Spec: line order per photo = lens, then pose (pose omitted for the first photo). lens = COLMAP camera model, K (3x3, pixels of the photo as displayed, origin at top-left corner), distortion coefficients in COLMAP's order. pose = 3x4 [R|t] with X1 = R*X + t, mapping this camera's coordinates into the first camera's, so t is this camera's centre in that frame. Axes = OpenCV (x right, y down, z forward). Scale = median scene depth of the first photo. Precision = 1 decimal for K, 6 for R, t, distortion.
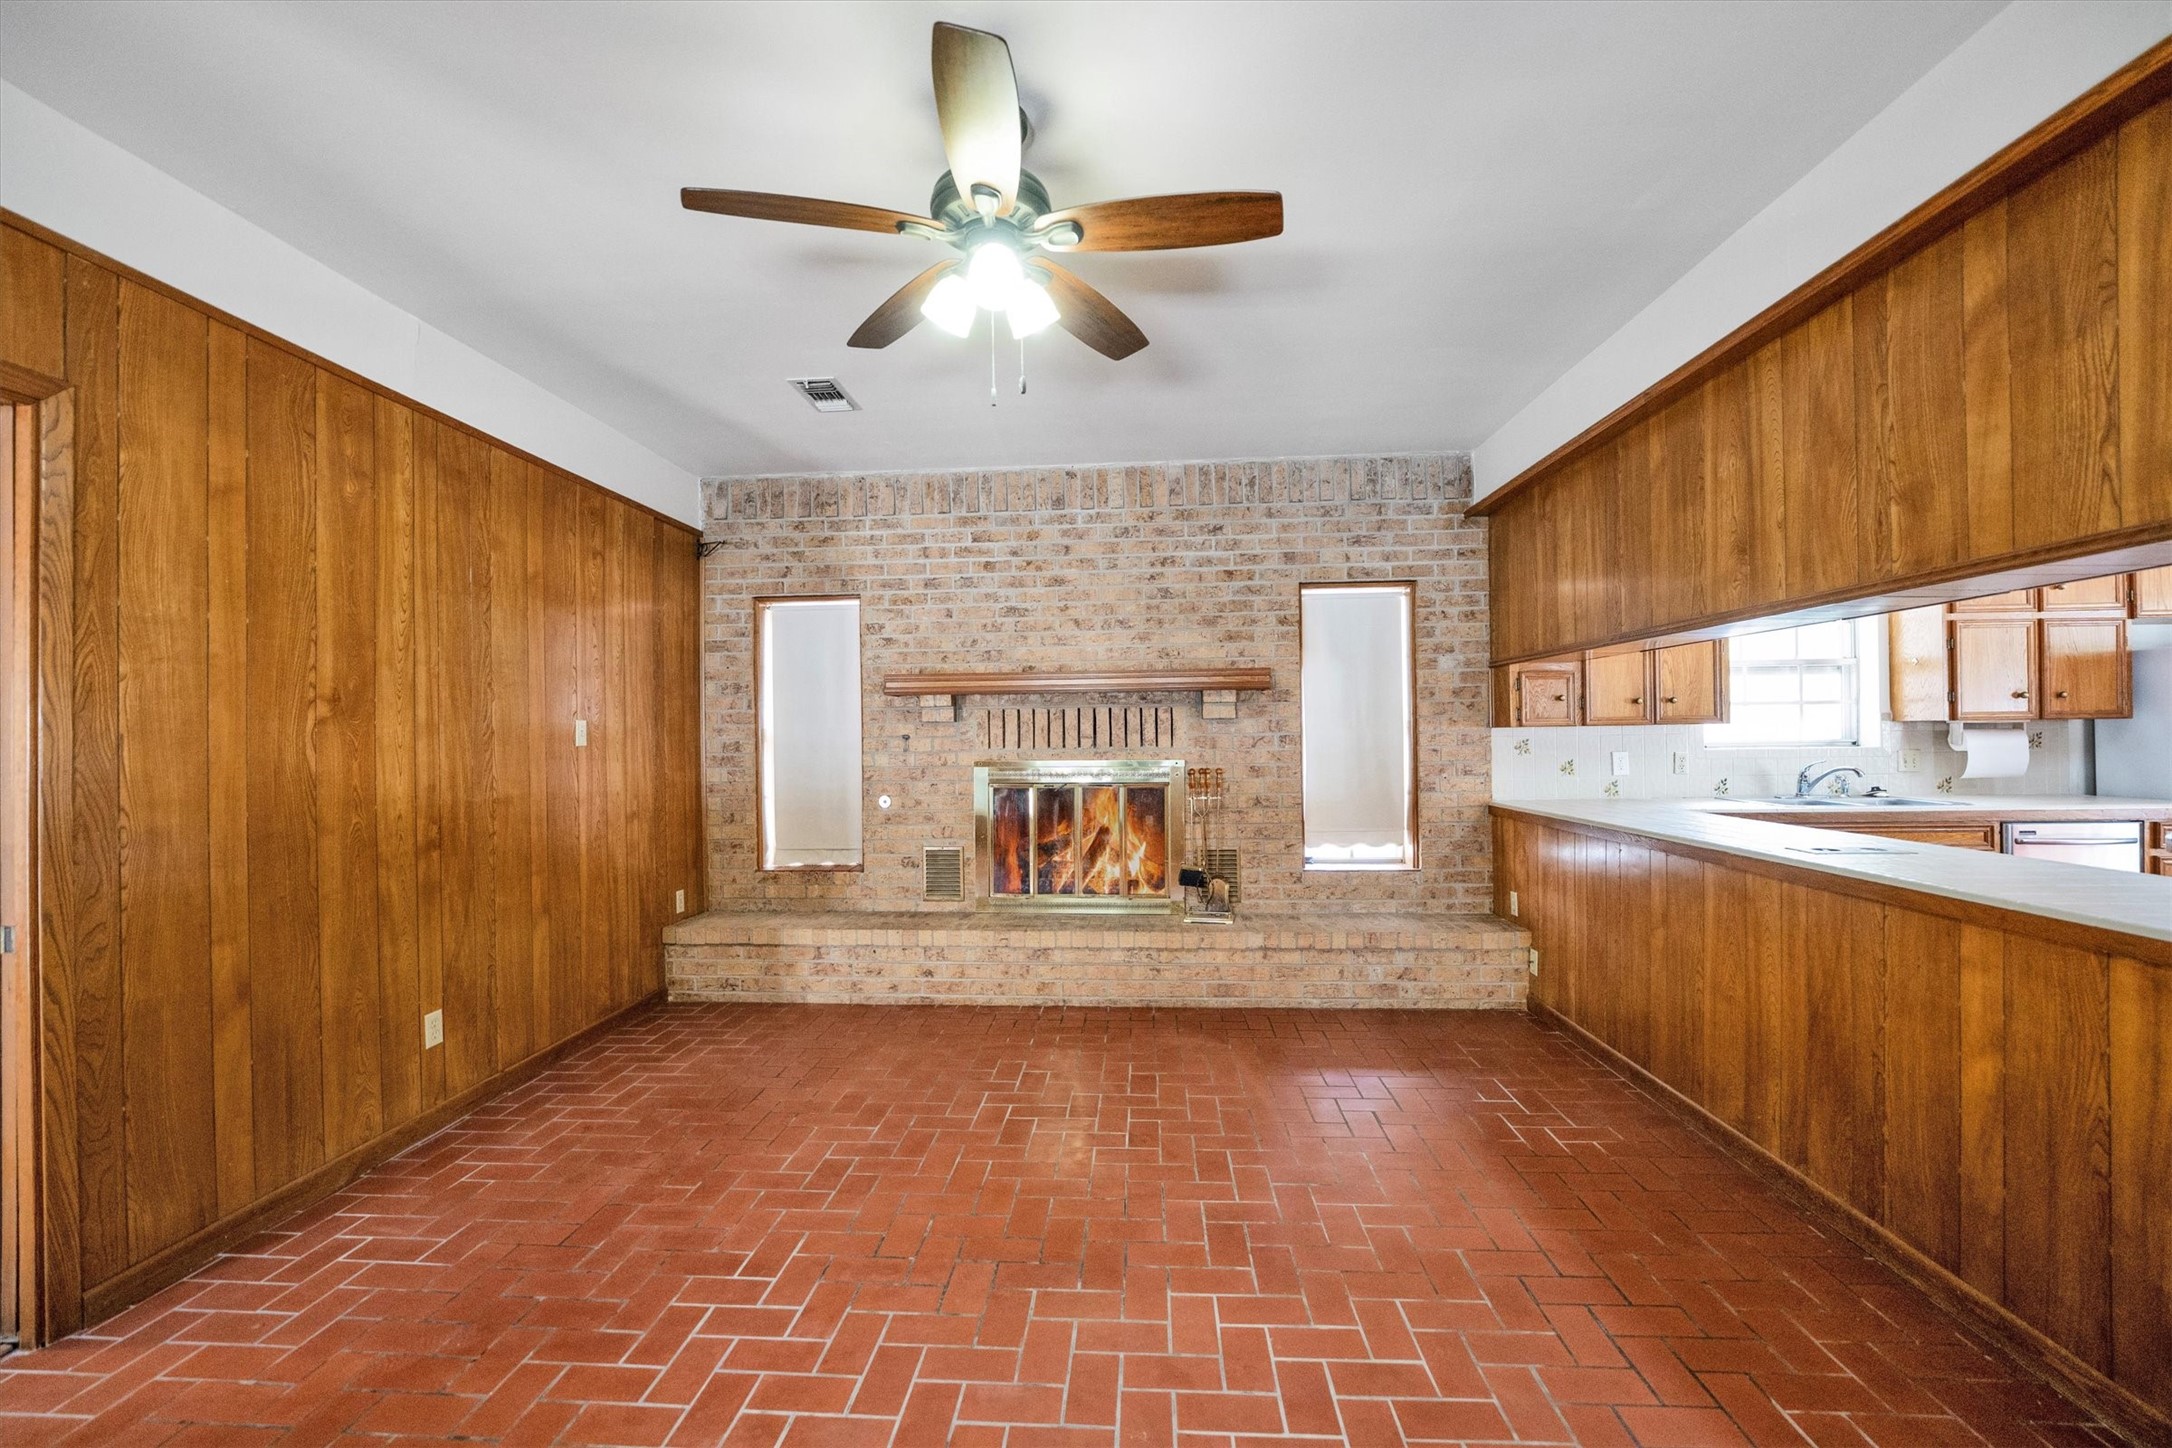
lens RADIAL K [[885.3, 0, 1081.1], [0, 885.3, 730.8], [0, 0, 1]] dist [-0.018158, 0.003055]
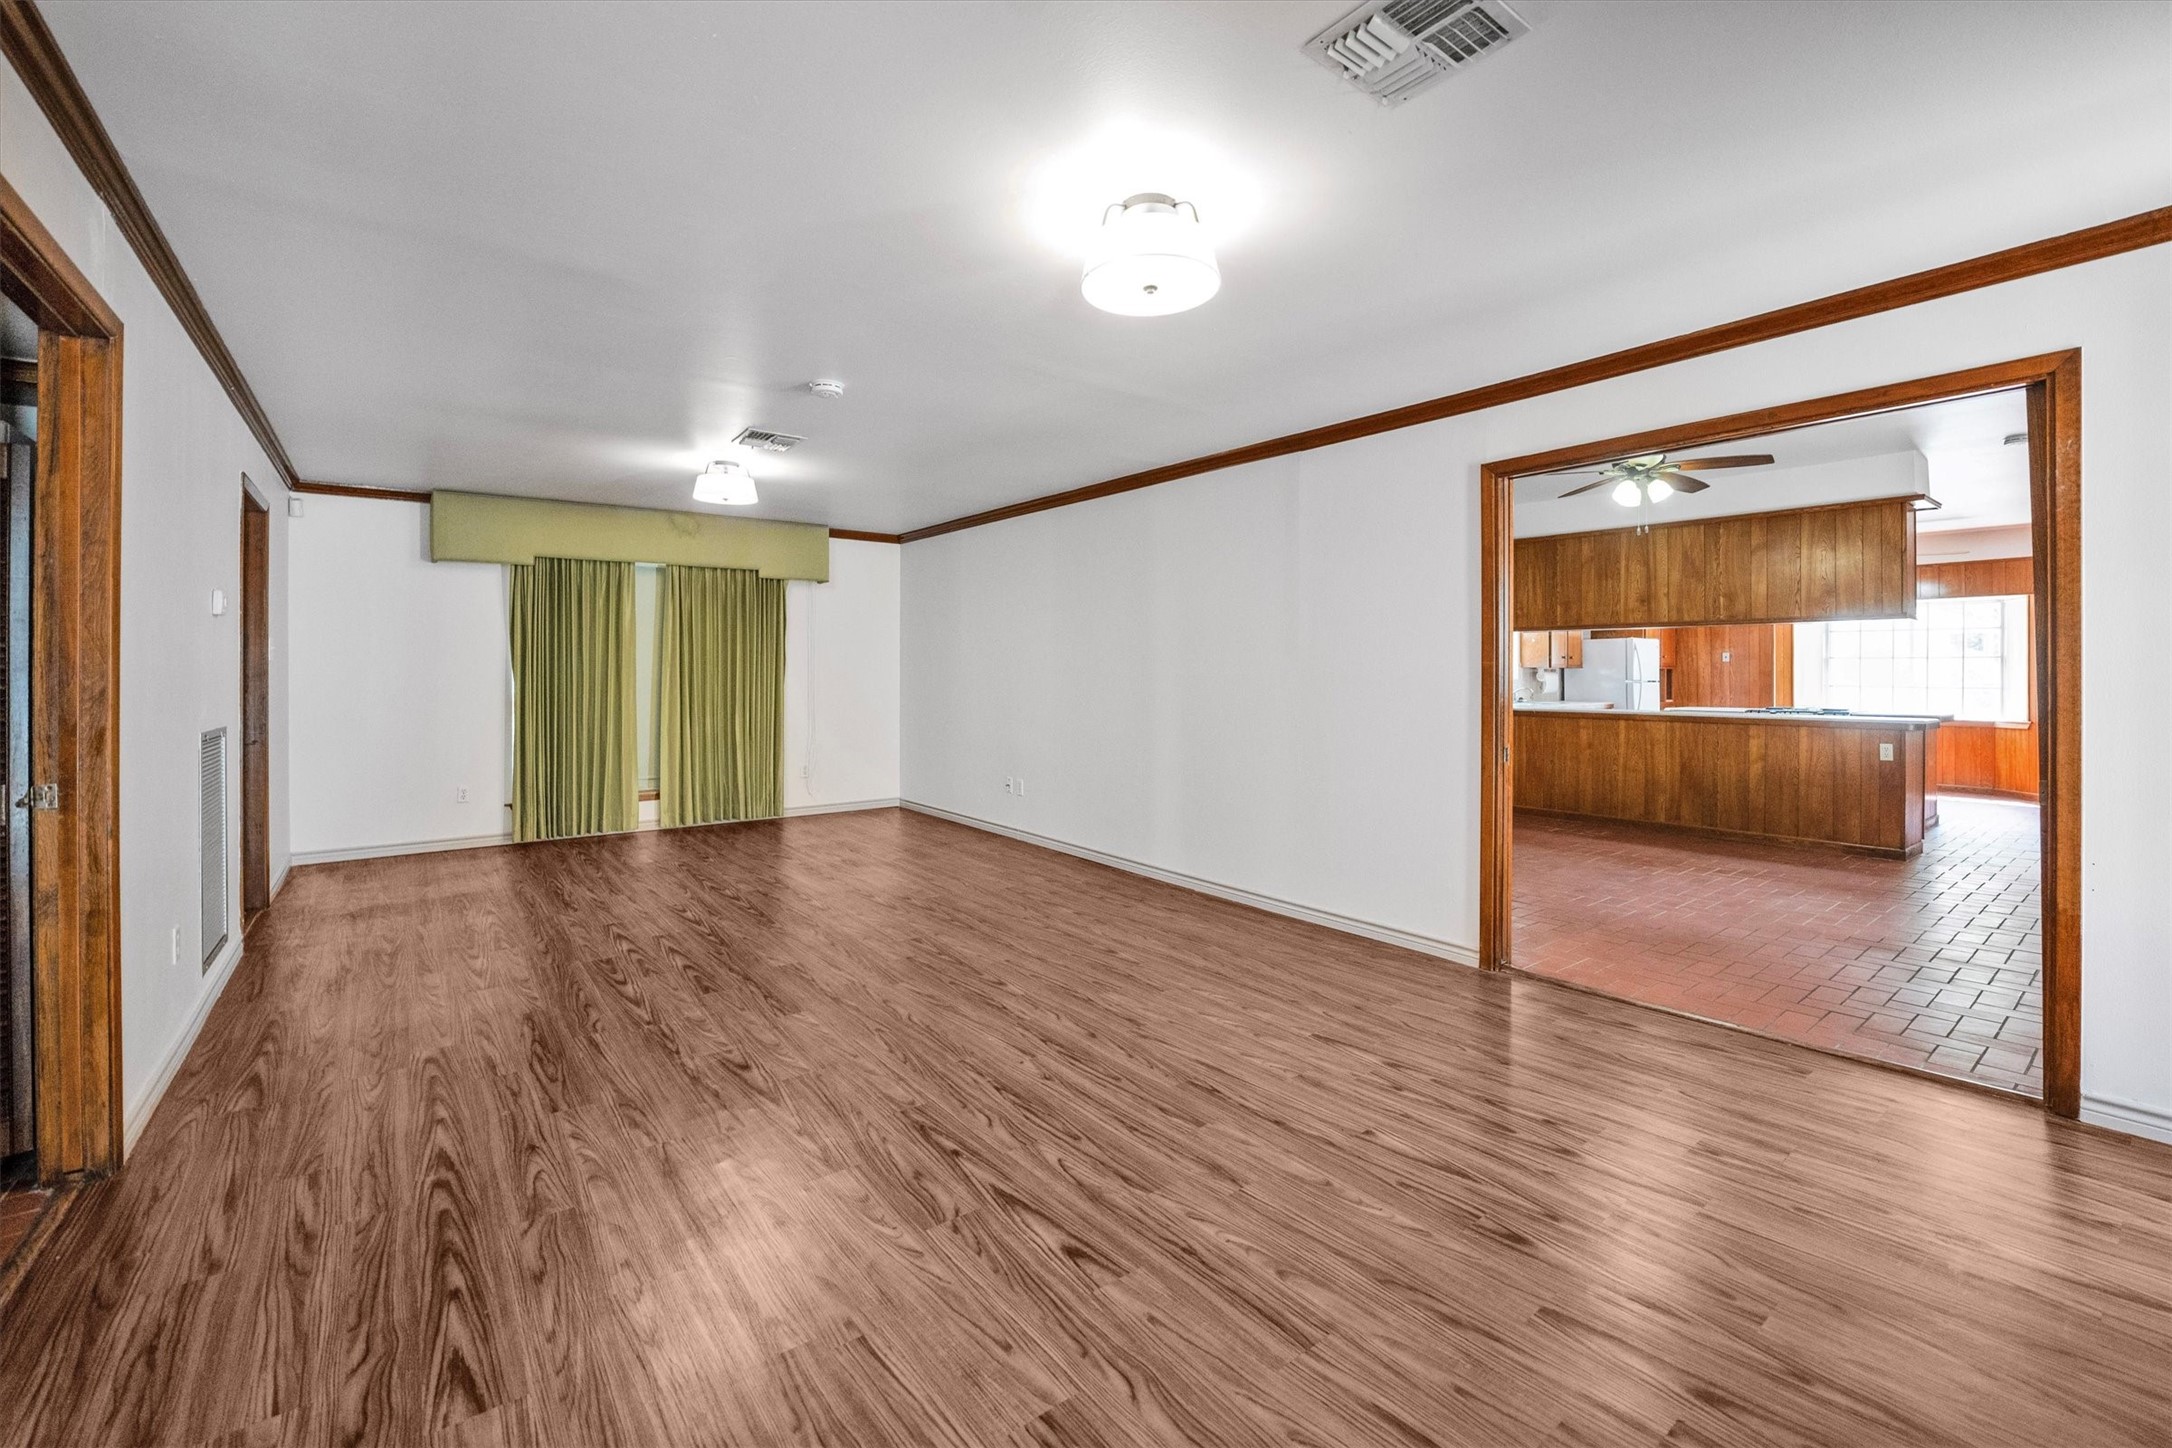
lens RADIAL K [[903.0, 0, 1084.1], [0, 903.0, 669.8], [0, 0, 1]] dist [-0.017459, -0.000112]
pose [[0.745456, 0.019150, 0.666280, -1.396038], [-0.017543, 0.999805, -0.009109, 0.034945], [-0.666324, -0.004898, 0.745646, 0.057046]]
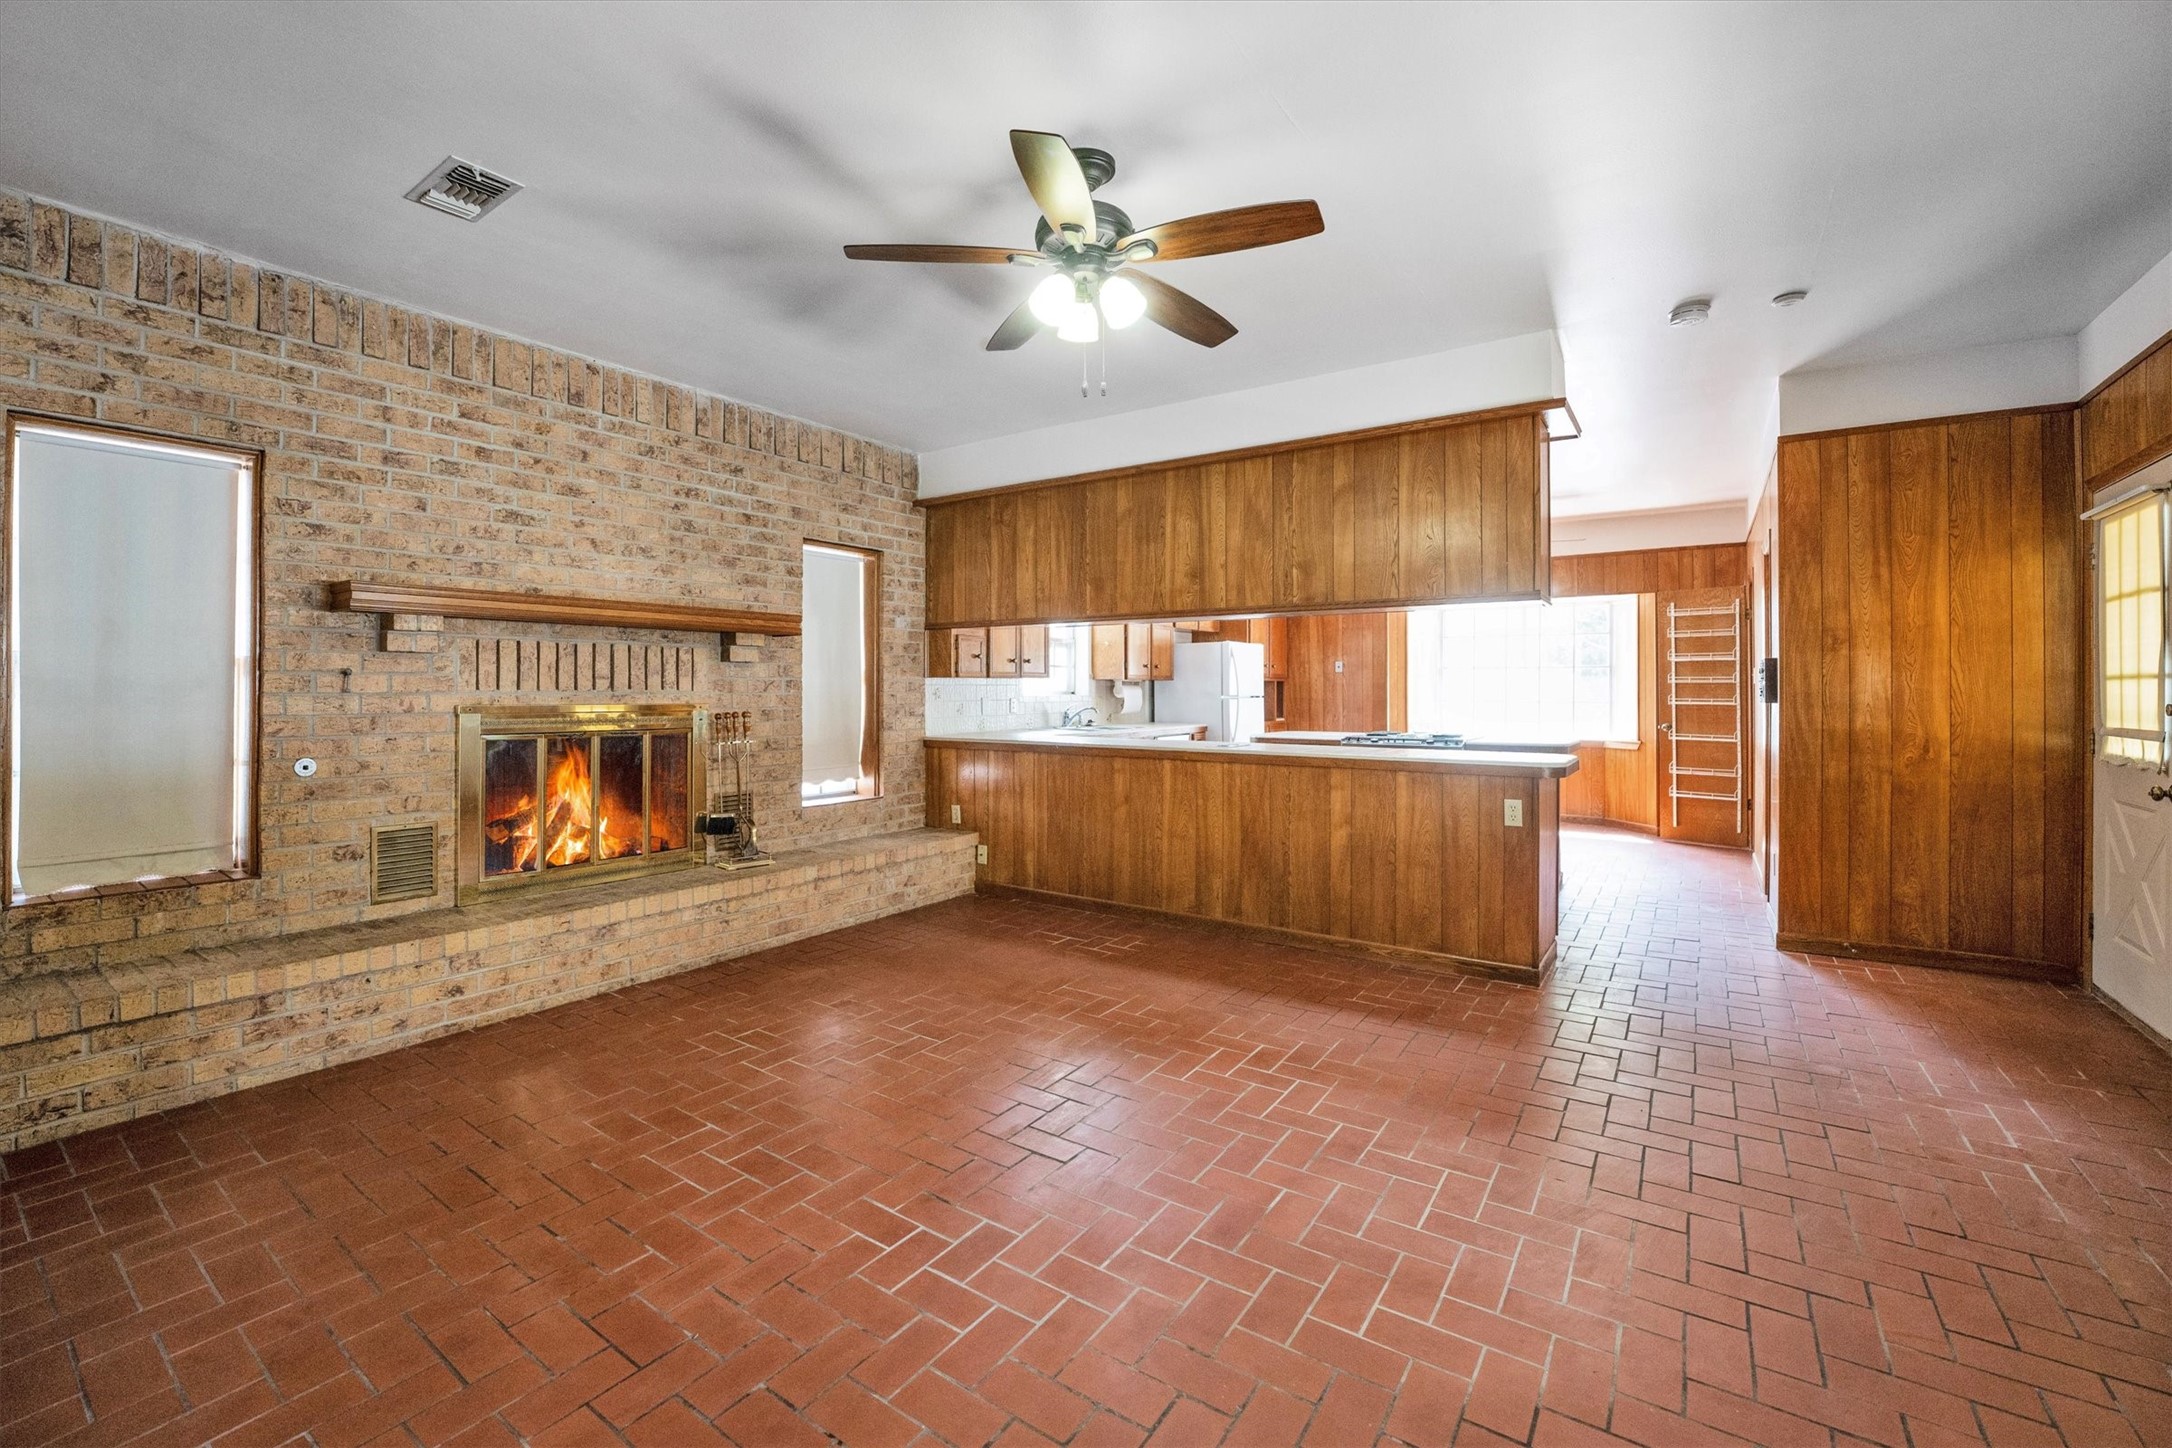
lens RADIAL K [[900.5, 0, 1065.9], [0, 900.5, 680.7], [0, 0, 1]] dist [-0.024261, -0.000071]
pose [[0.522213, 0.020190, 0.852576, -0.532130], [-0.012555, 0.999793, -0.015986, 0.019348], [-0.852723, -0.002356, 0.522358, 0.171465]]
